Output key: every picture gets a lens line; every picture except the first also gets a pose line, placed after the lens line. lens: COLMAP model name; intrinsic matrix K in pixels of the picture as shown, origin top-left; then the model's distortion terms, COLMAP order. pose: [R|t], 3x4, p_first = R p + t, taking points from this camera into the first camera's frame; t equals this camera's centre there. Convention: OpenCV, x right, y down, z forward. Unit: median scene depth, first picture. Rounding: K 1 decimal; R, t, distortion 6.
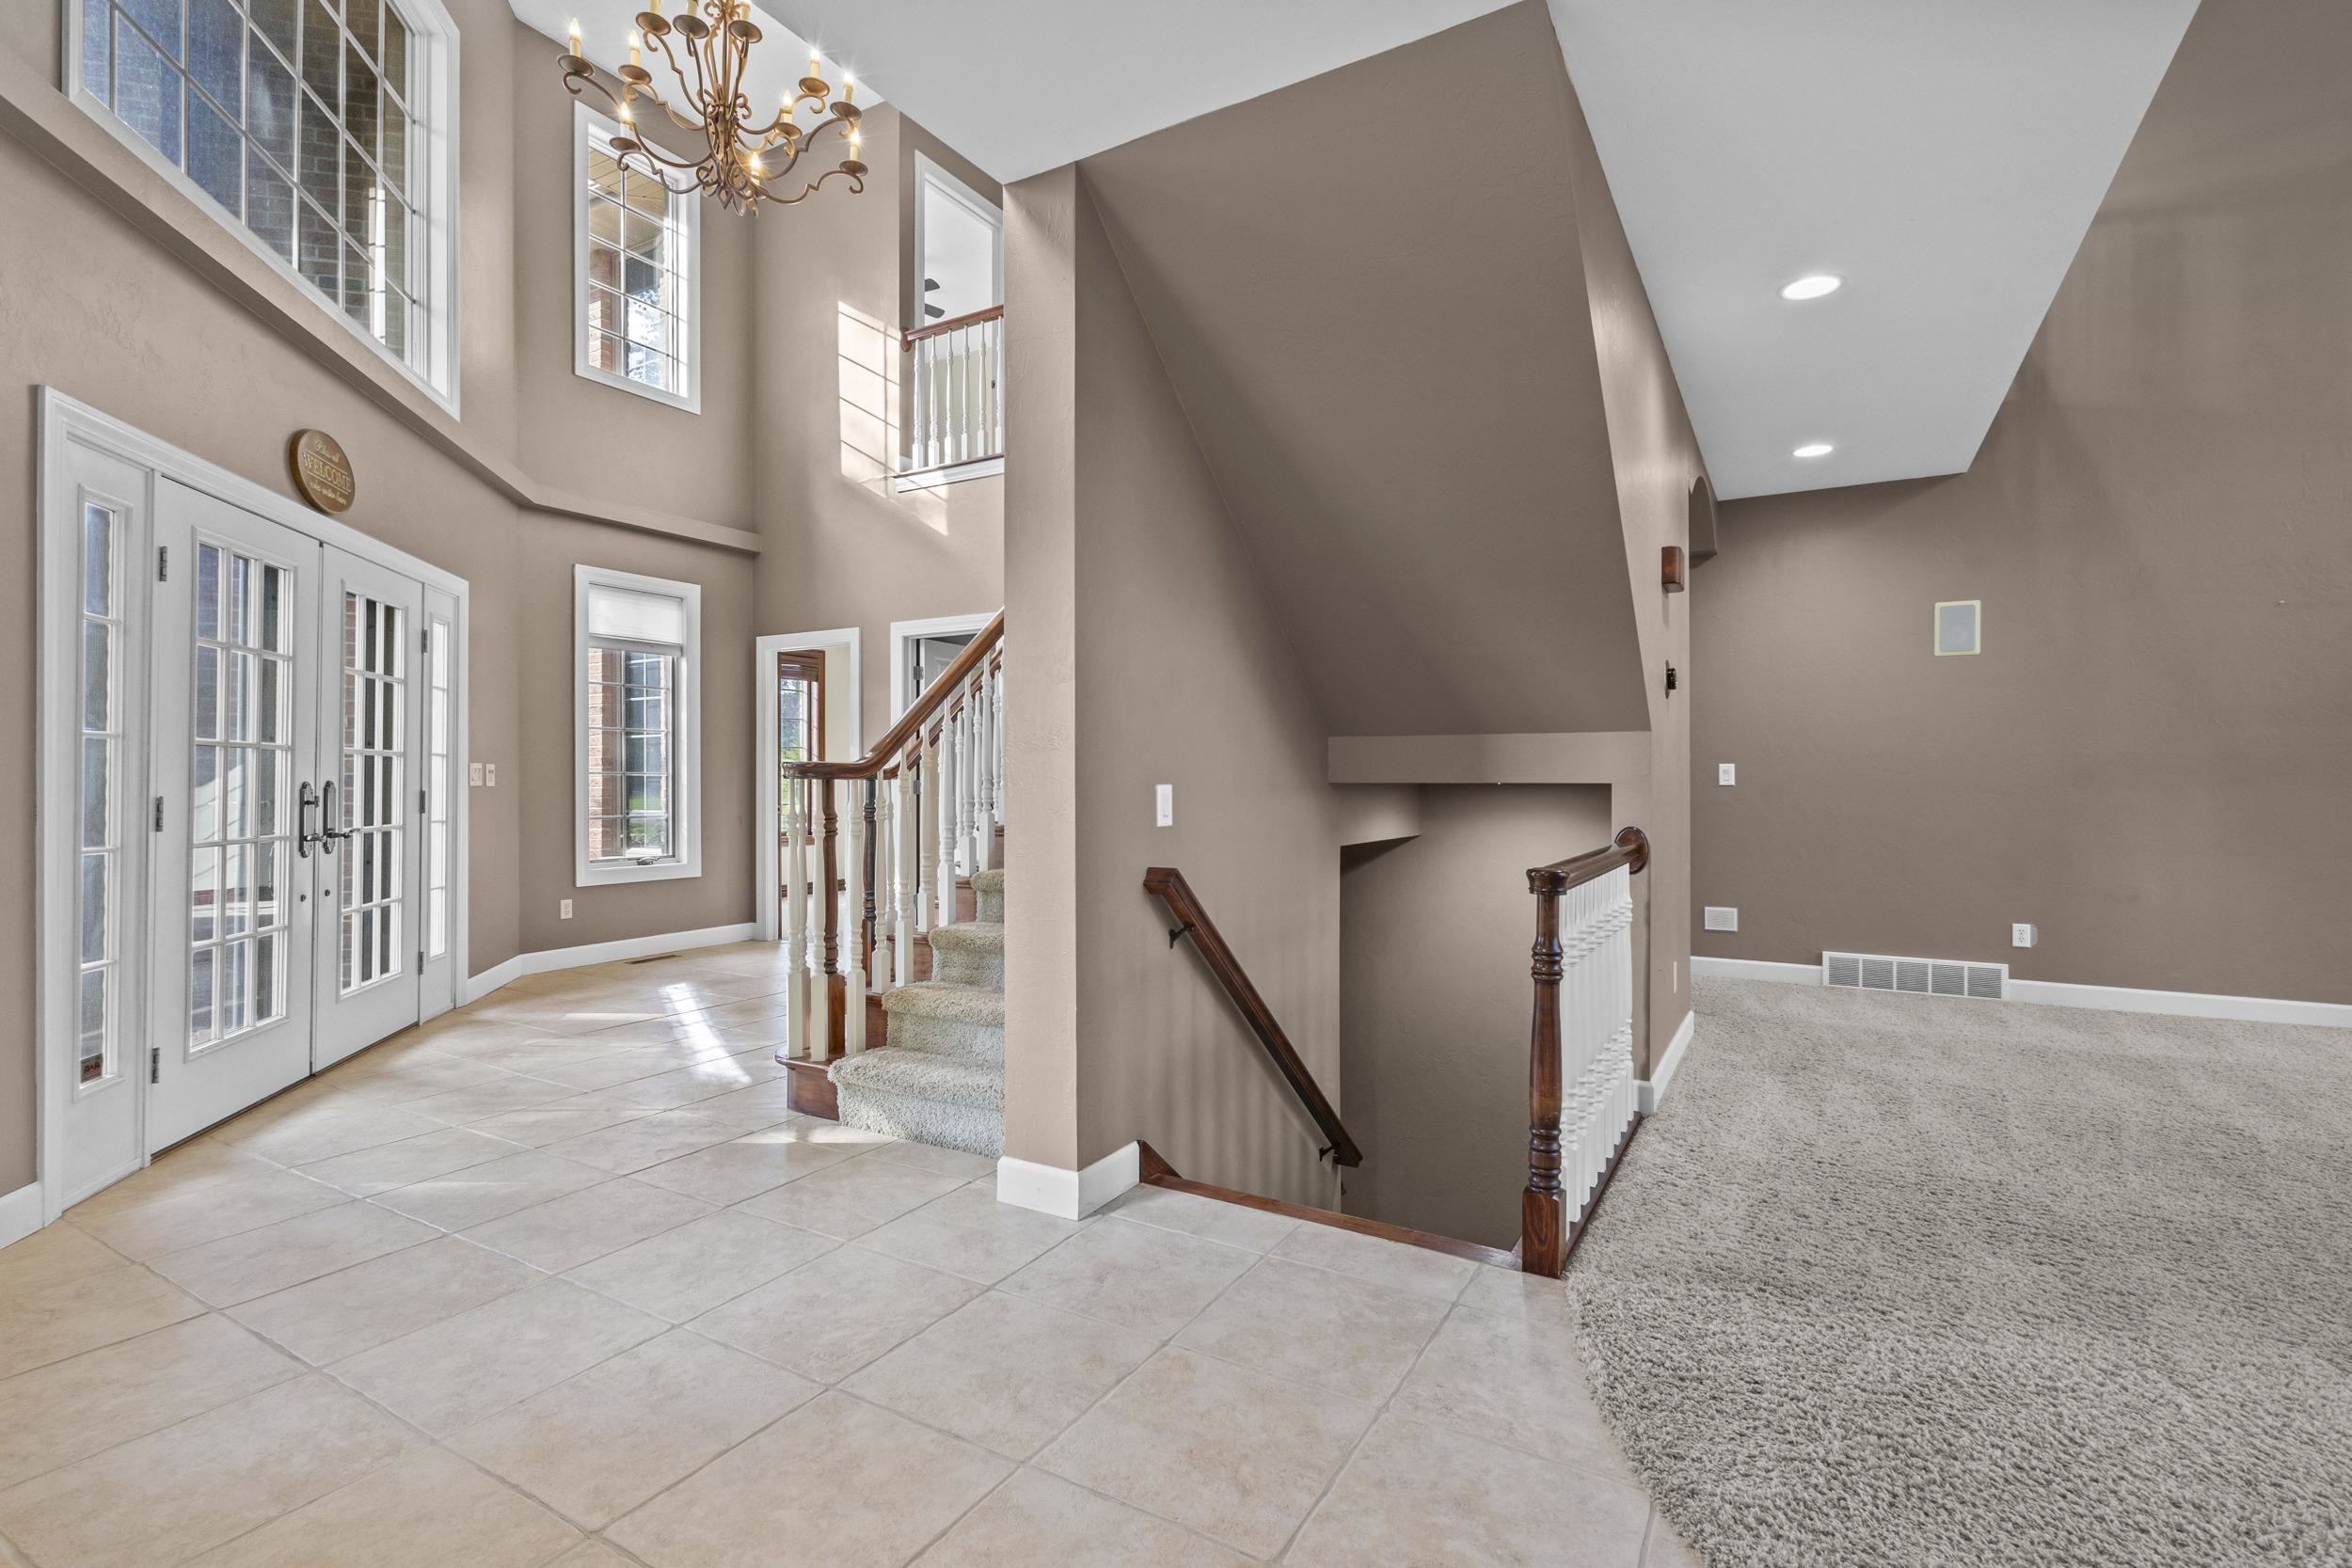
lens RADIAL K [[1091.2, 0, 1175.0], [0, 1091.2, 778.2], [0, 0, 1]] dist [0.004959, -0.000954]
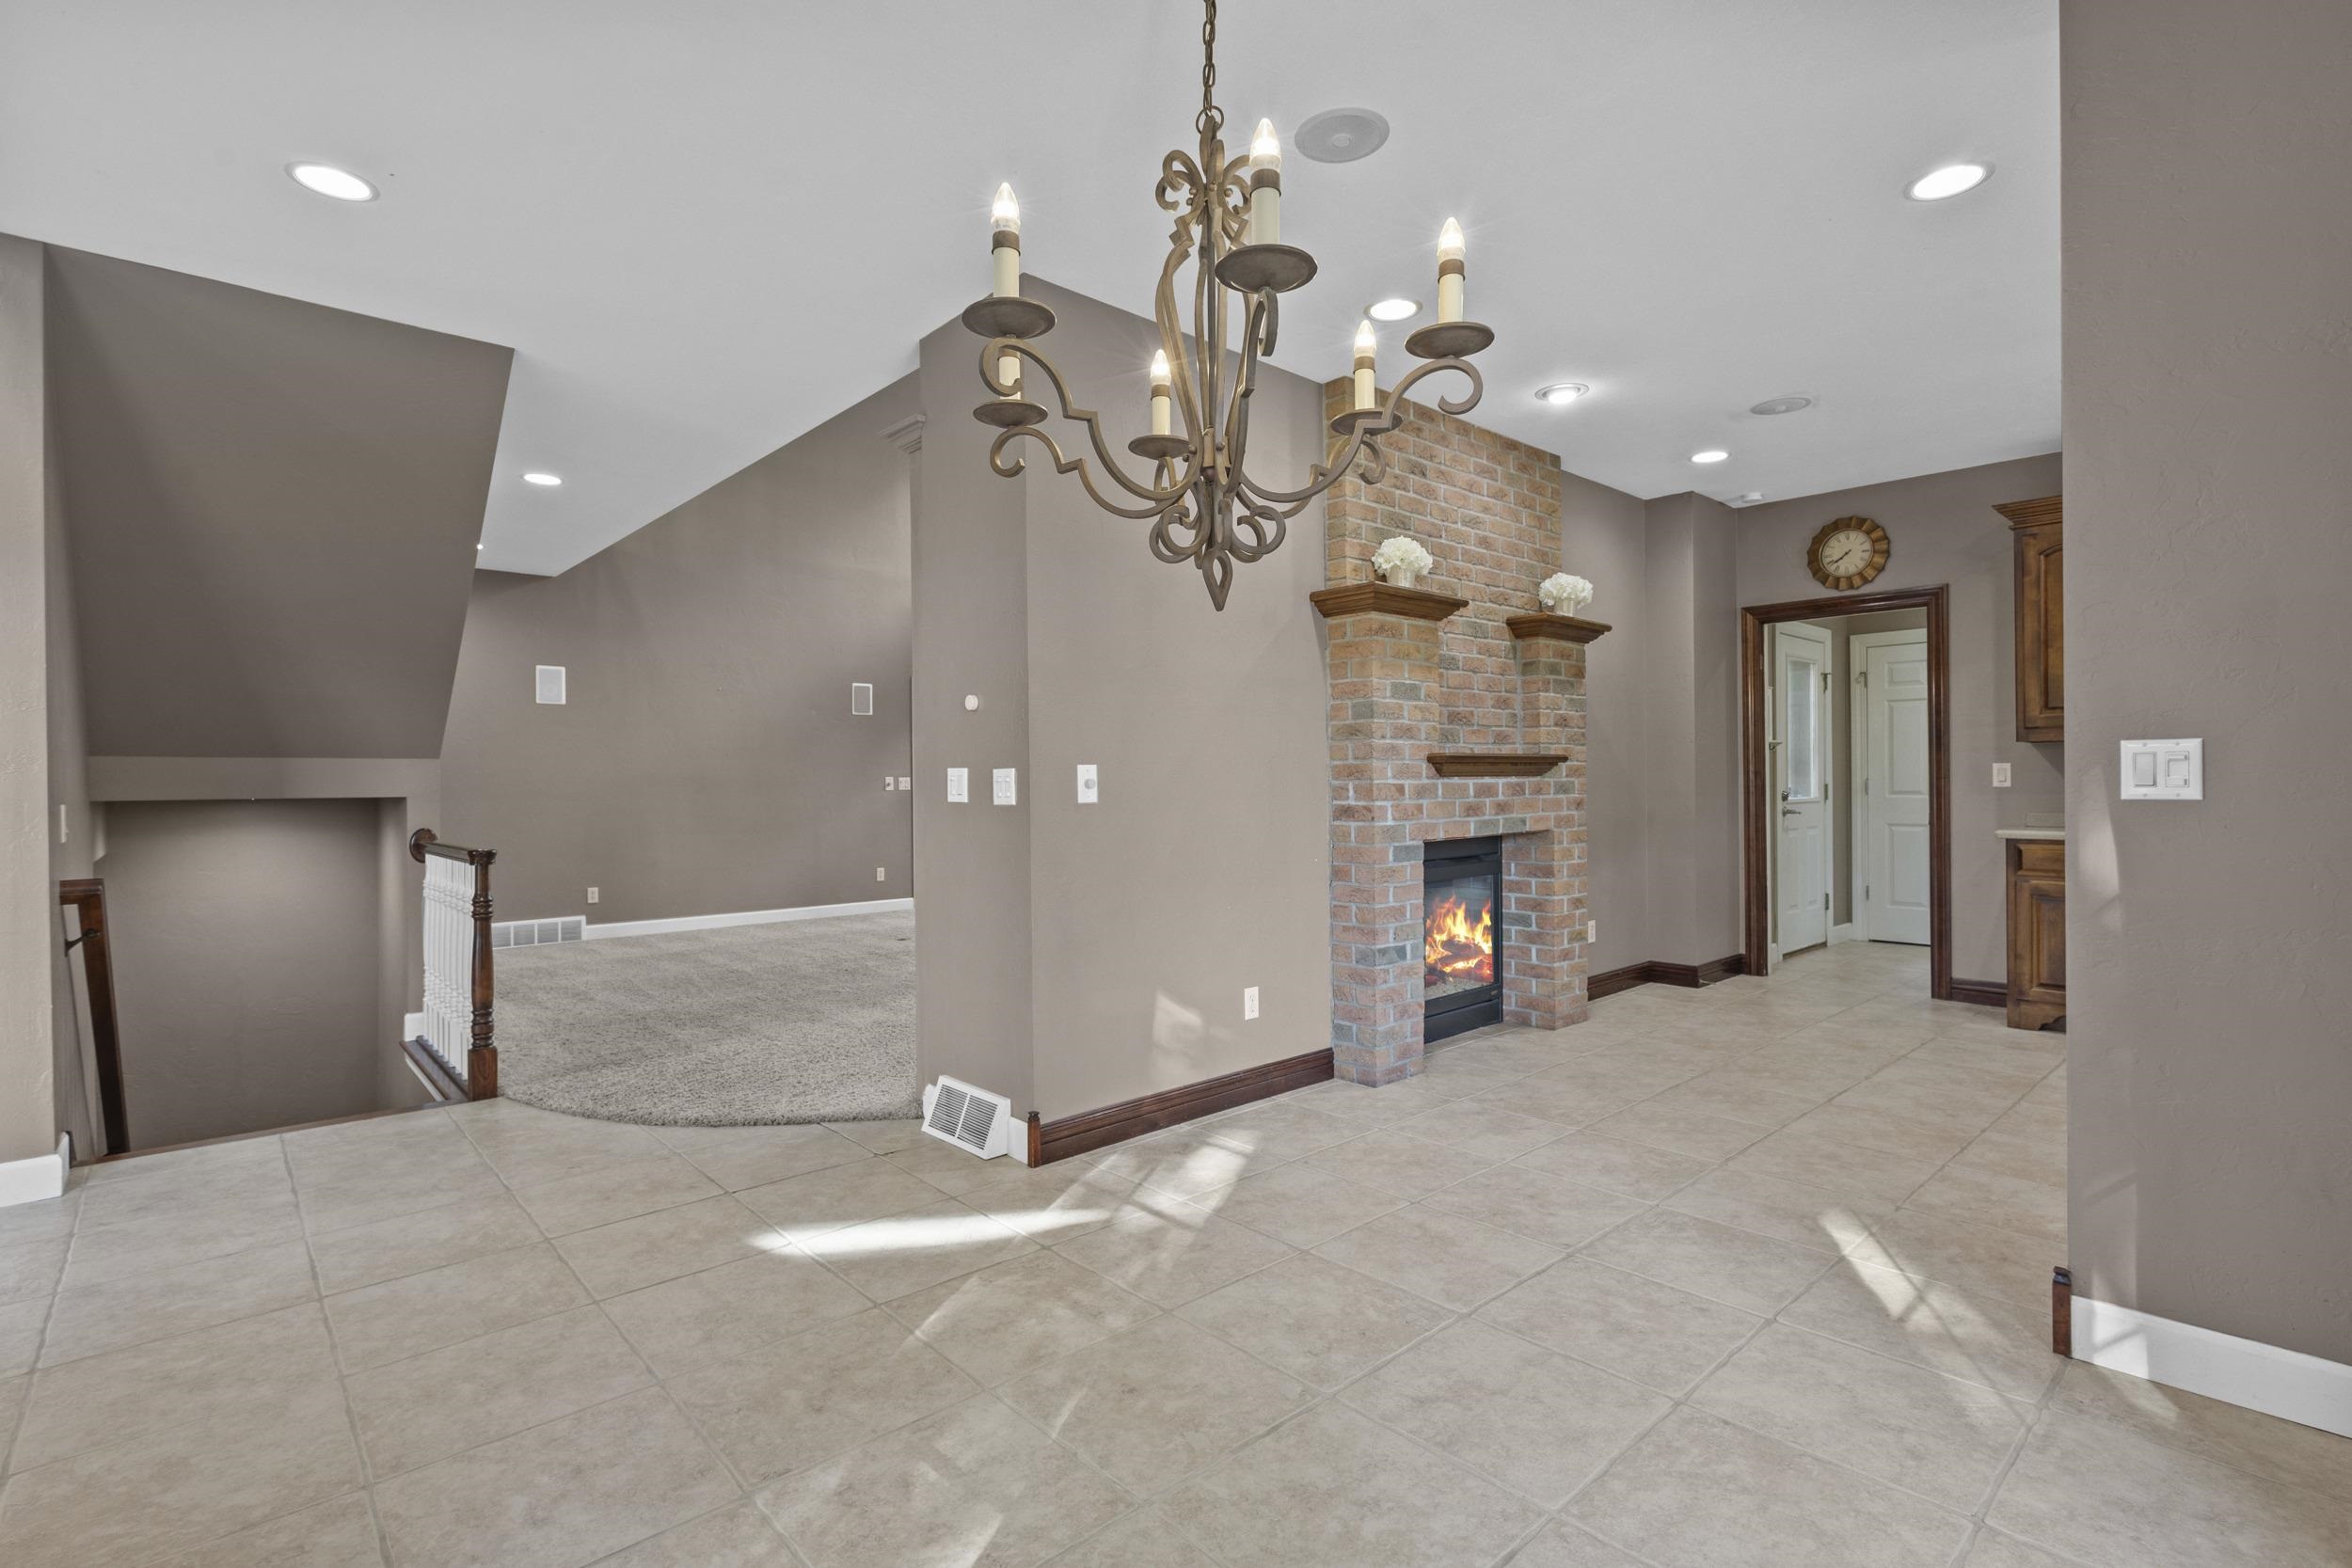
lens RADIAL K [[1091.2, 0, 1184.0], [0, 1091.2, 779.8], [0, 0, 1]] dist [0.004959, -0.000954]
pose [[0.301841, -0.004986, 0.953345, -0.886395], [0.013342, 0.999910, 0.001006, -0.008630], [-0.953265, 0.012416, 0.301880, -0.481543]]
